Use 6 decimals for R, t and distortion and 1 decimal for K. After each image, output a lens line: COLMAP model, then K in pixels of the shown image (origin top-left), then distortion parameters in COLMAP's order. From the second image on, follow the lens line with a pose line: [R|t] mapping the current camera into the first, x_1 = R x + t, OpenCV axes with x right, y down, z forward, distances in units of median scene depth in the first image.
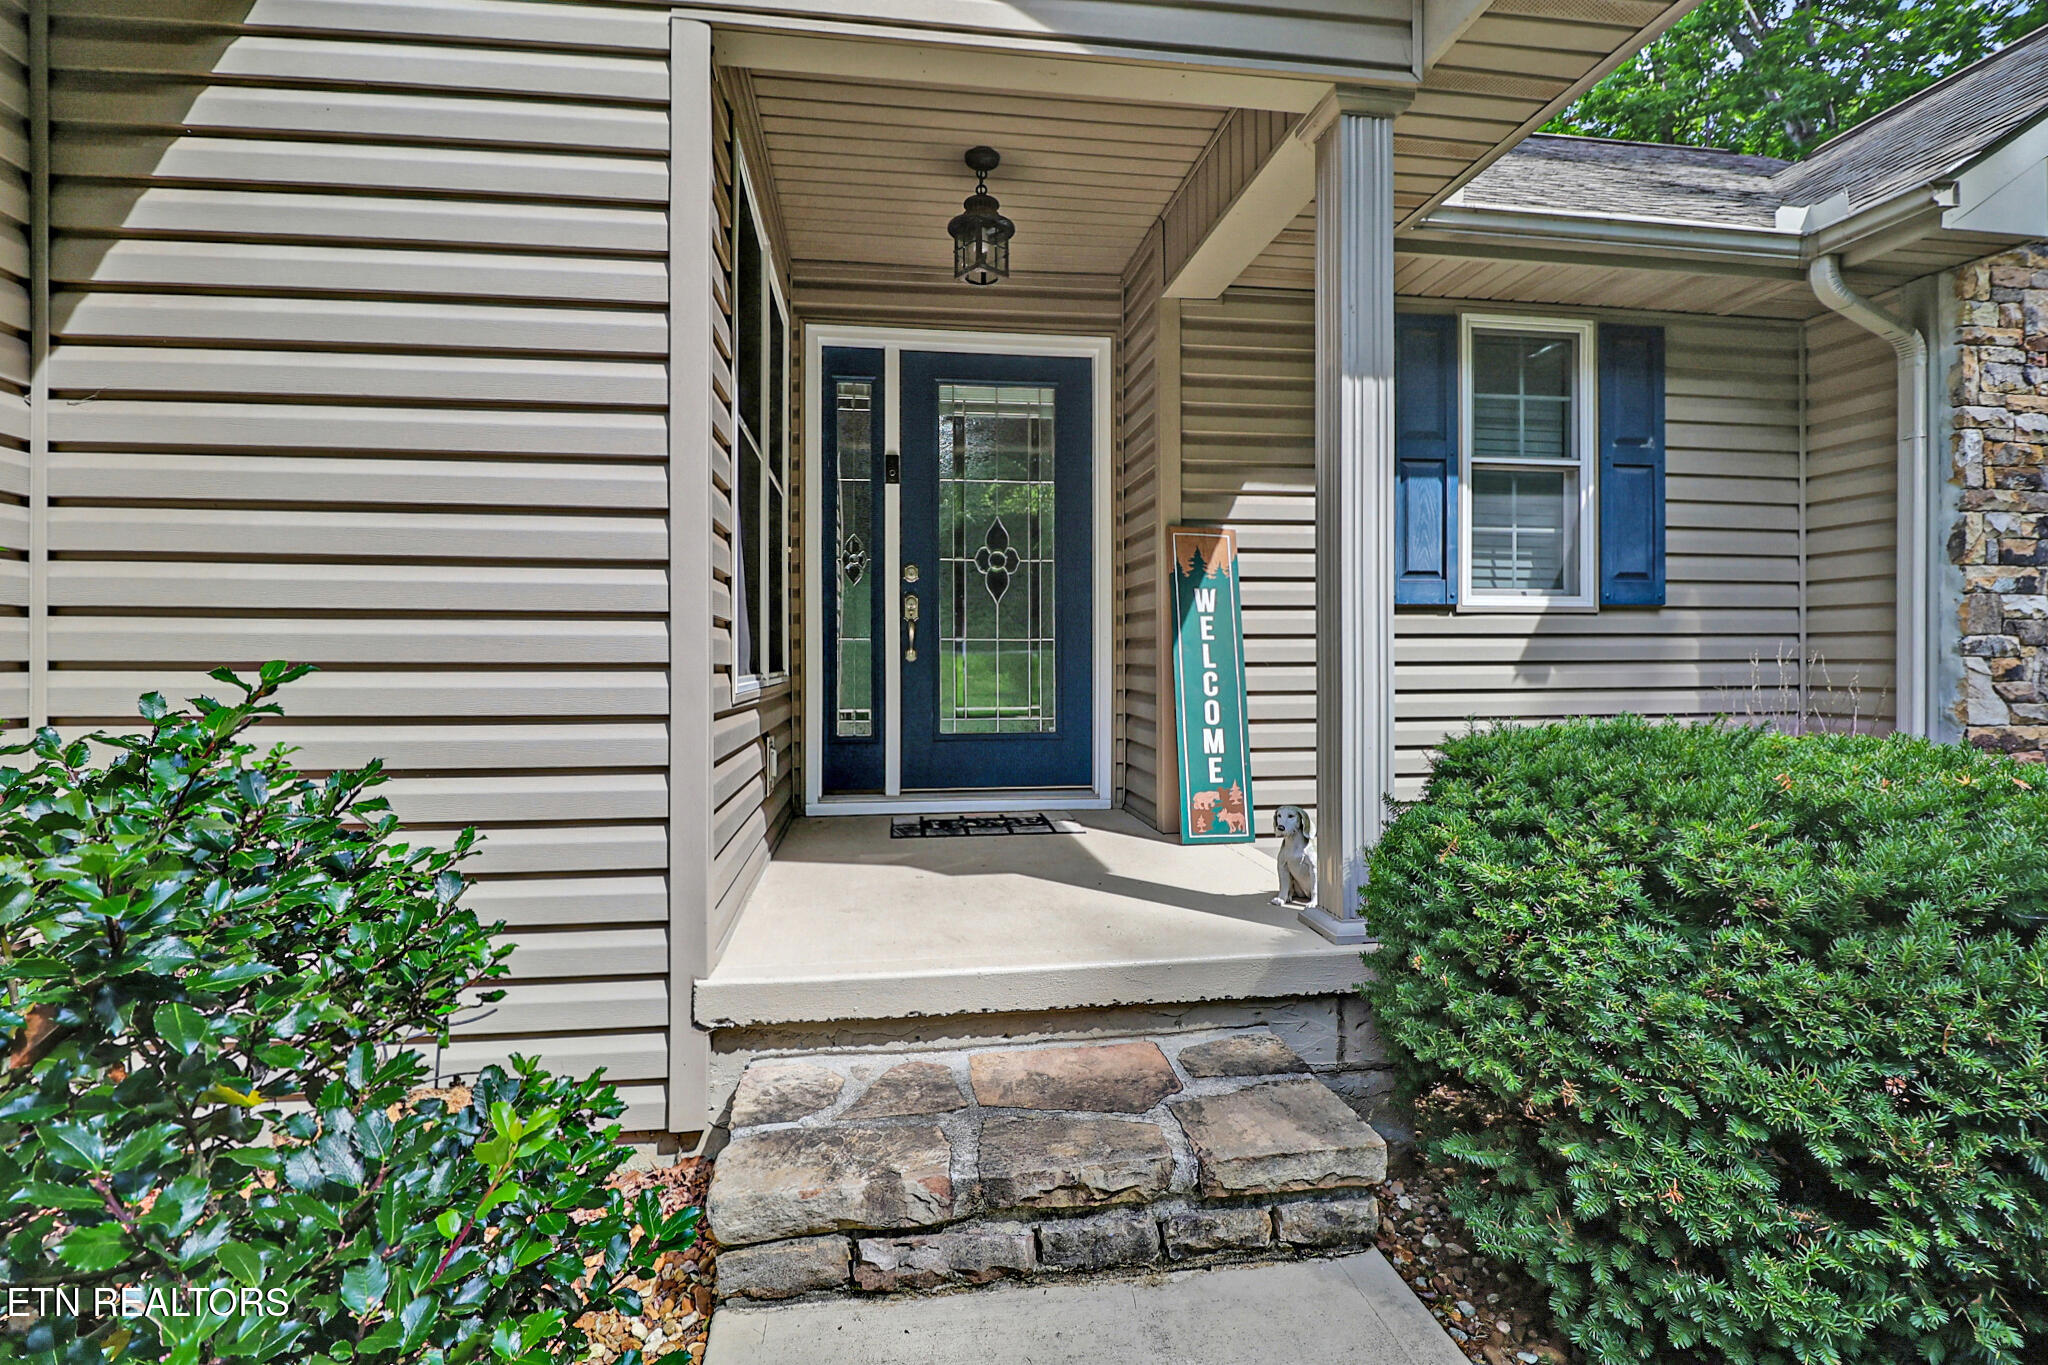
lens RADIAL K [[938.6, 0, 1010.7], [0, 938.6, 656.7], [0, 0, 1]] dist [0.001770, -0.012975]
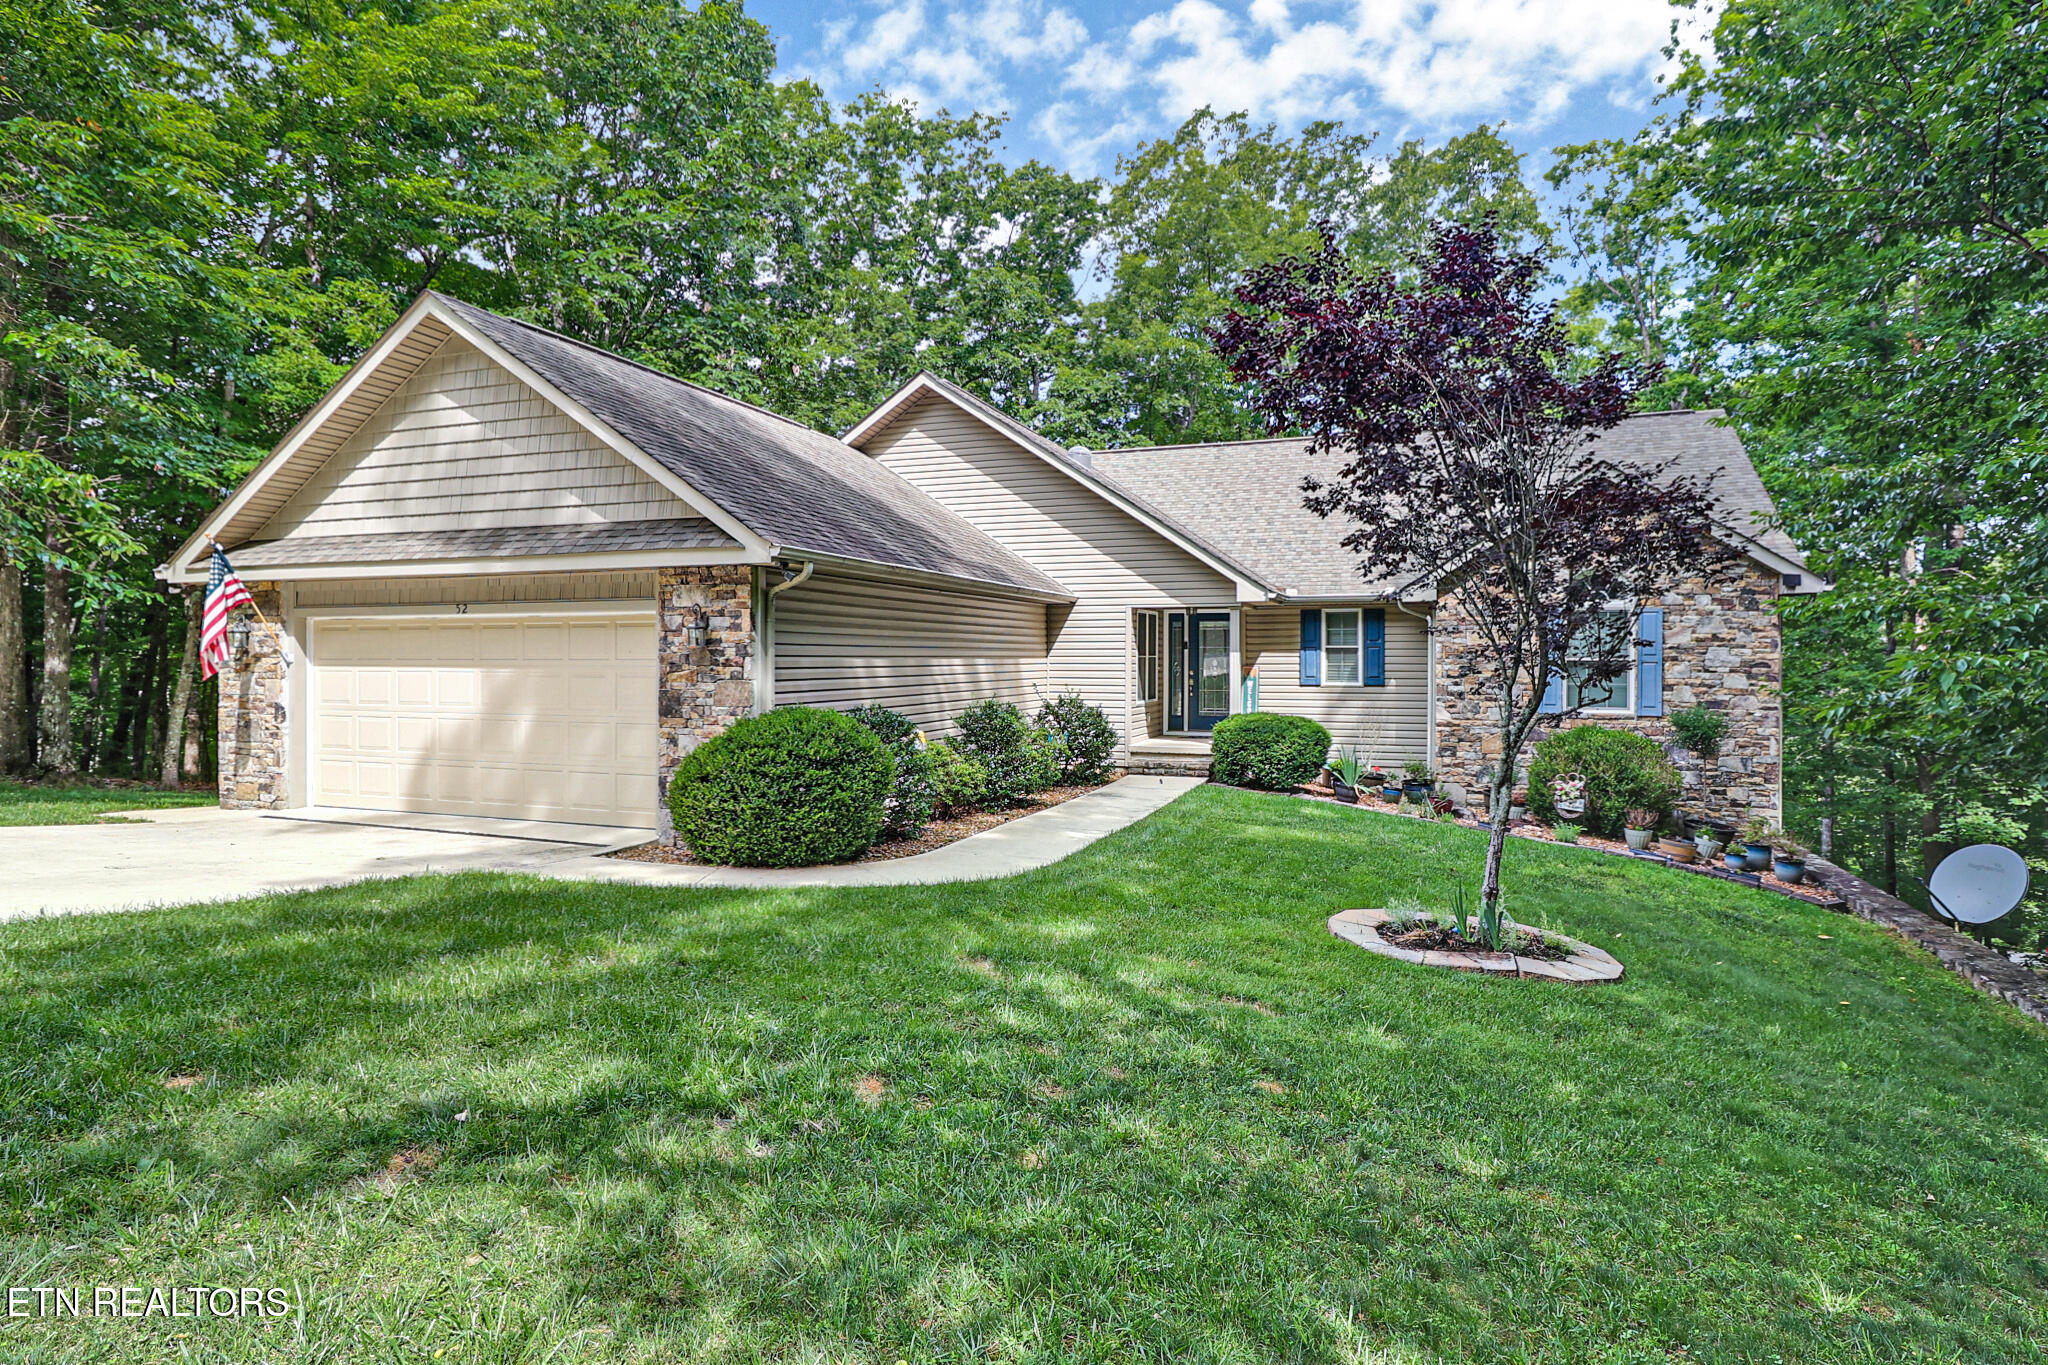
lens RADIAL K [[1099.5, 0, 1018.8], [0, 1099.5, 646.1], [0, 0, 1]] dist [-0.001283, -0.000845]
pose [[0.877915, 0.000420, -0.478816, 1.513614], [-0.002916, 0.999986, -0.004470, -0.184563], [0.478807, 0.005321, 0.877904, -3.474157]]
